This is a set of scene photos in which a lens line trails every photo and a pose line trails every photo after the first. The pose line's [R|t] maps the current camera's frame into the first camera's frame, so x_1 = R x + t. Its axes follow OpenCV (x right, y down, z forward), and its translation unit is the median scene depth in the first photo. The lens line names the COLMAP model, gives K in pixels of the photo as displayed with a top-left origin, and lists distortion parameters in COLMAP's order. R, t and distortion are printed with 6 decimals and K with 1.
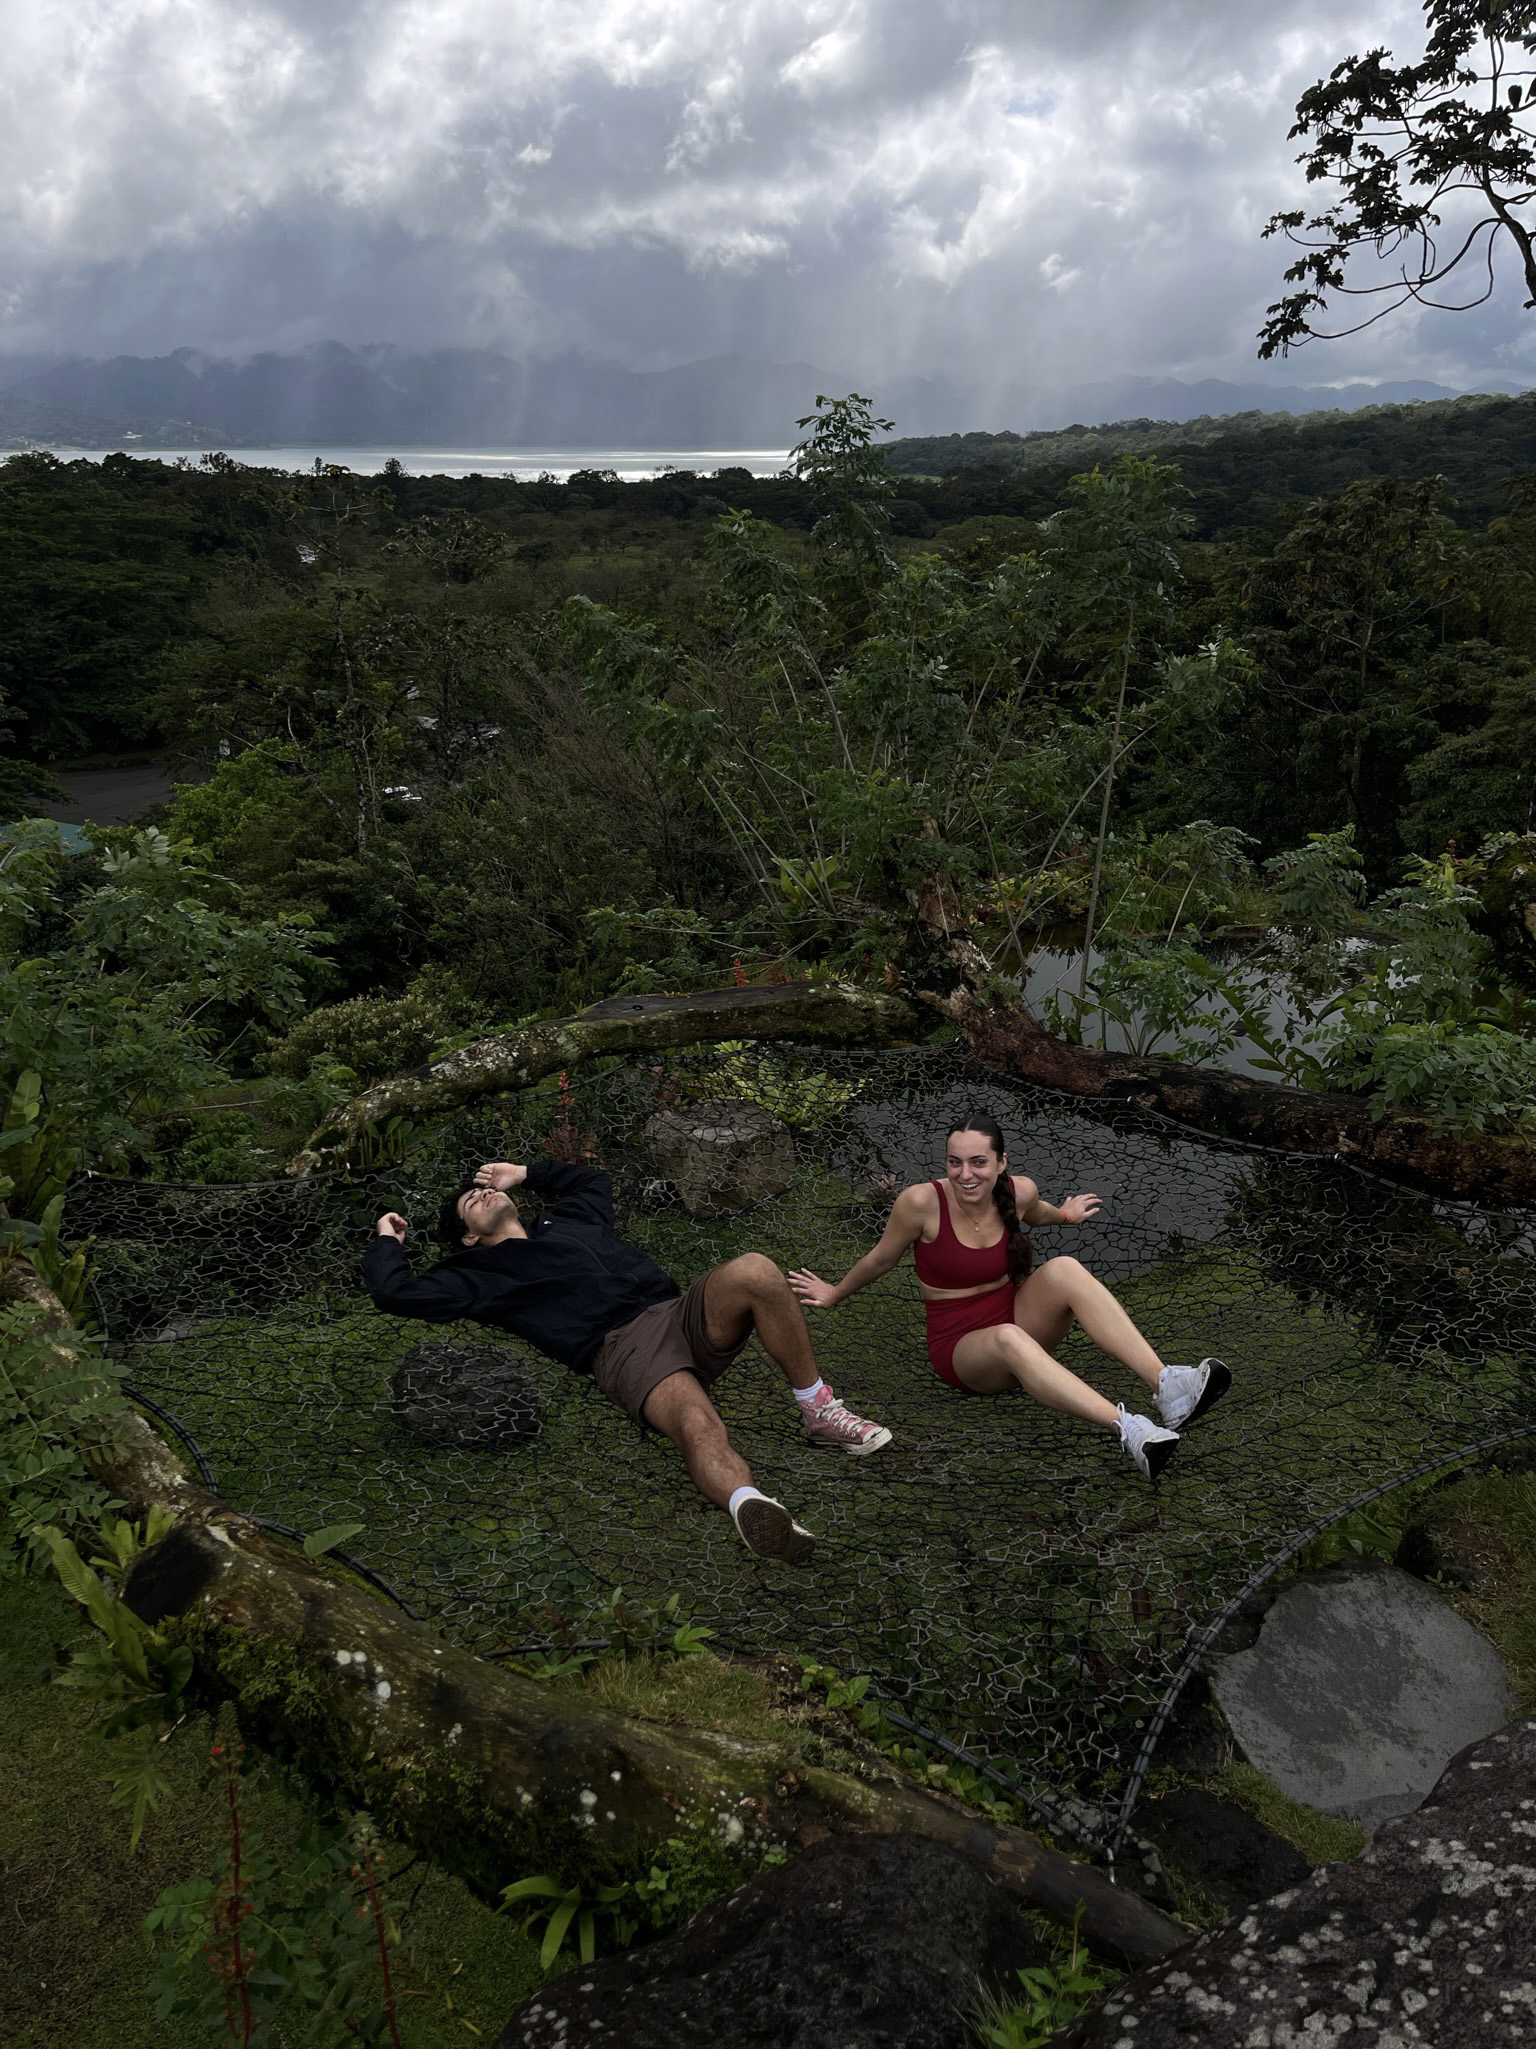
lens RADIAL K [[1609.6, 0, 768.0], [0, 1609.6, 1024.5], [0, 0, 1]] dist [0.067579, -0.108518]
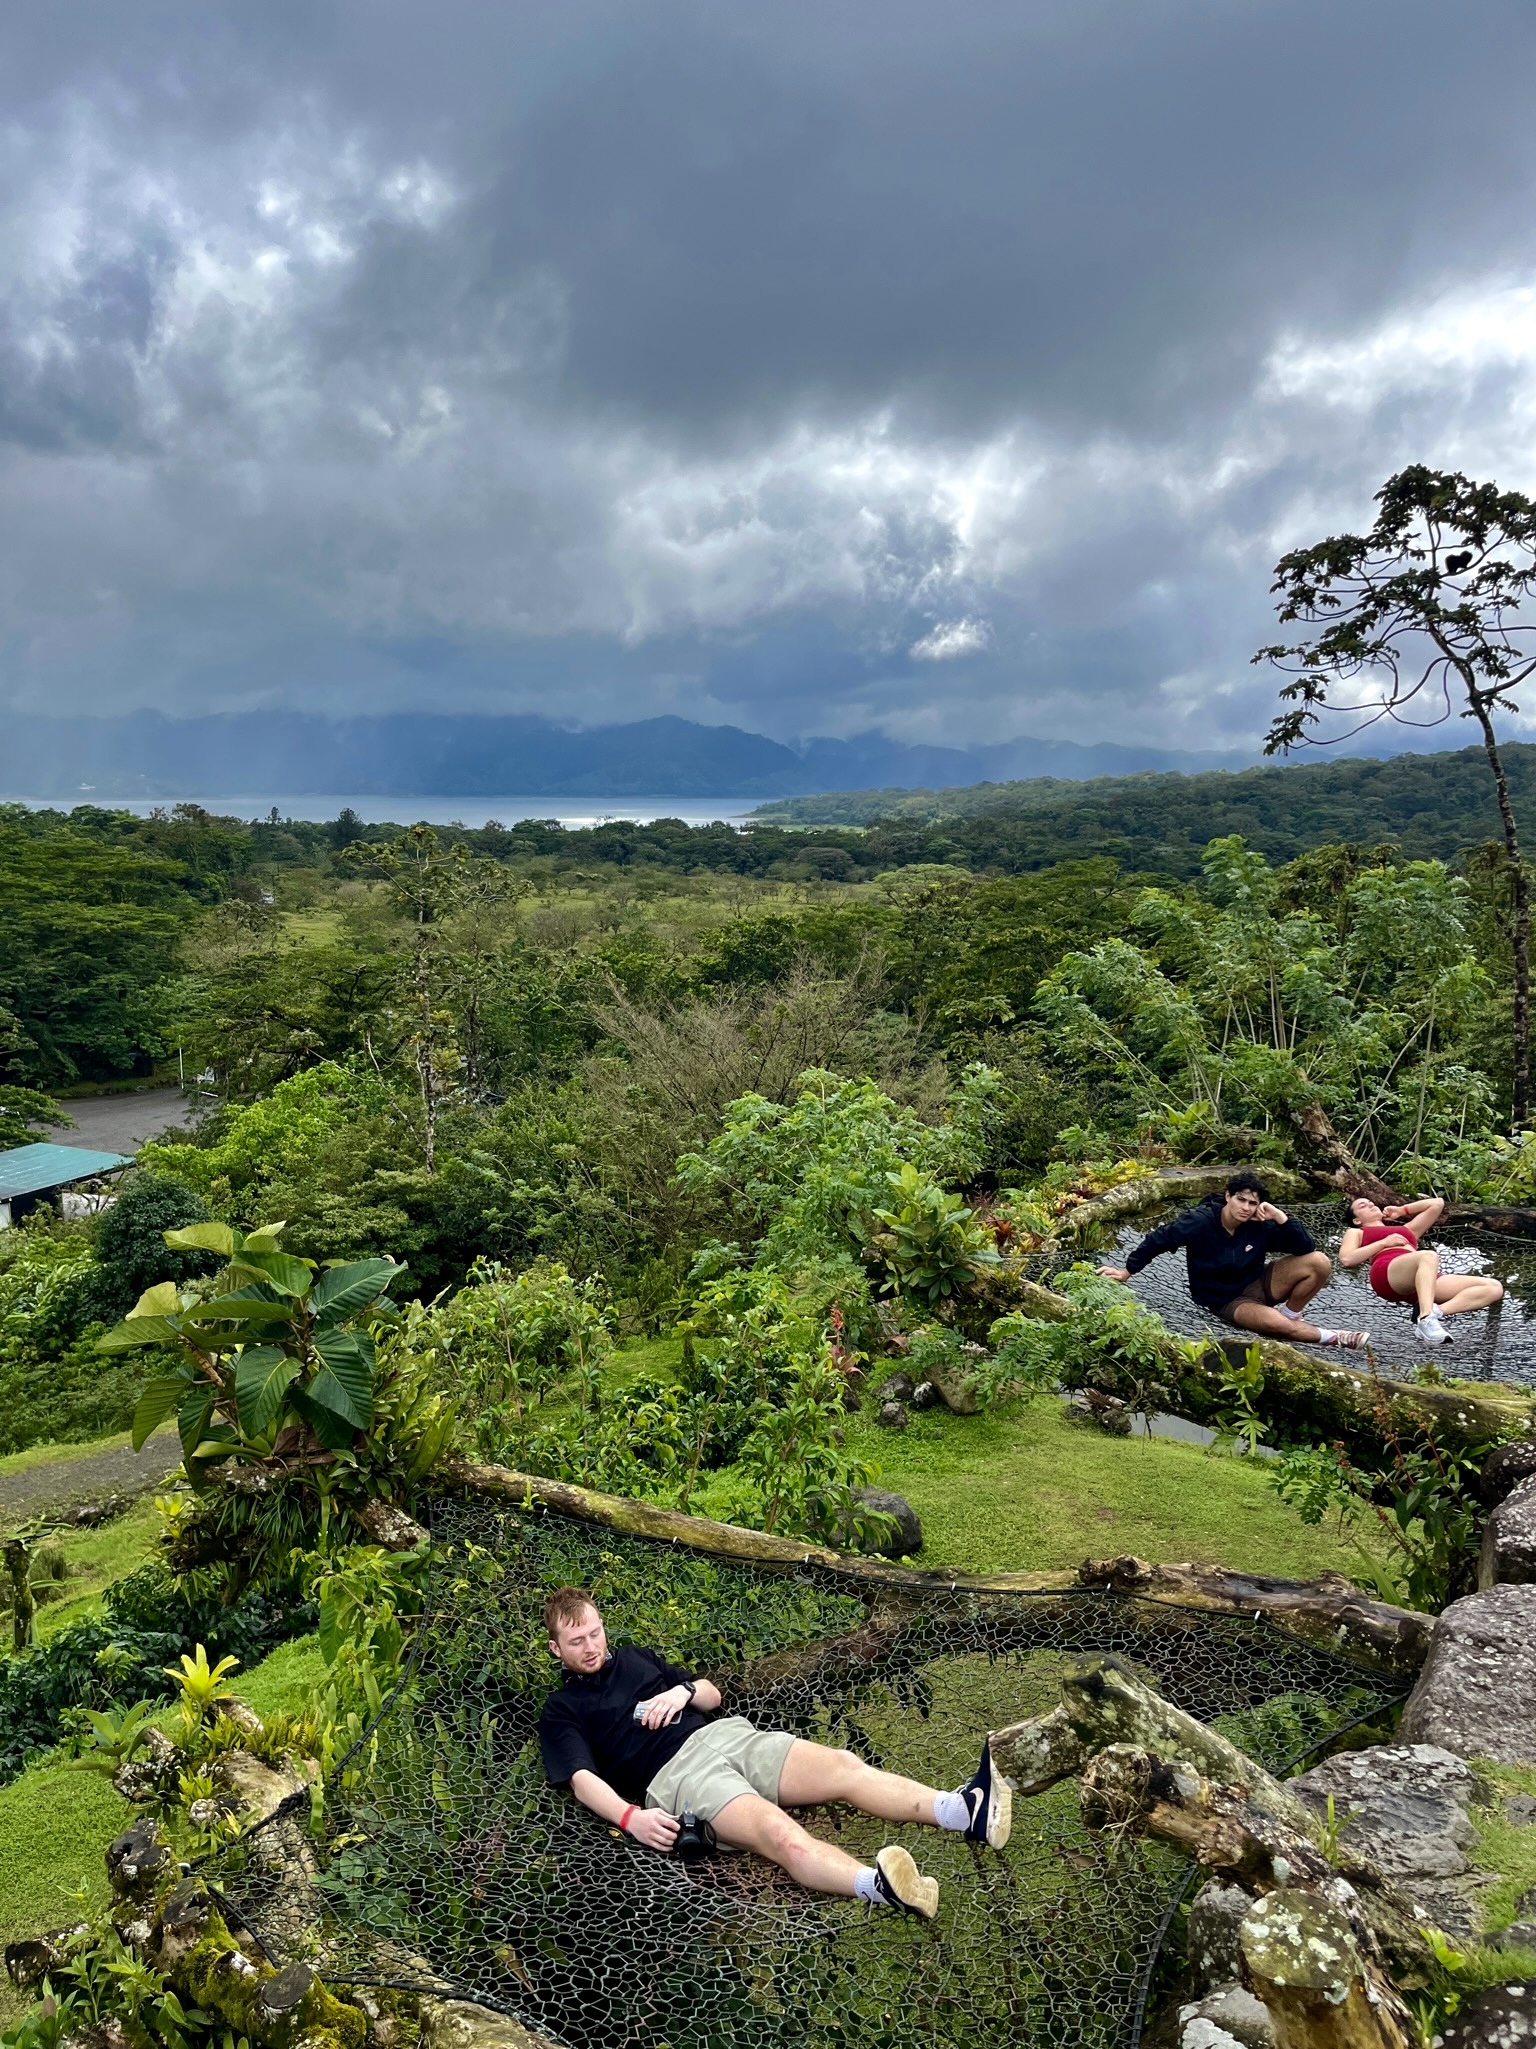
lens RADIAL K [[1609.6, 0, 768.0], [0, 1609.6, 1024.5], [0, 0, 1]] dist [0.067579, -0.108518]
pose [[0.998780, -0.000211, 0.049381, -0.070425], [0.010163, 0.979465, -0.201360, 0.020623], [-0.048325, 0.201616, 0.978272, -0.082117]]
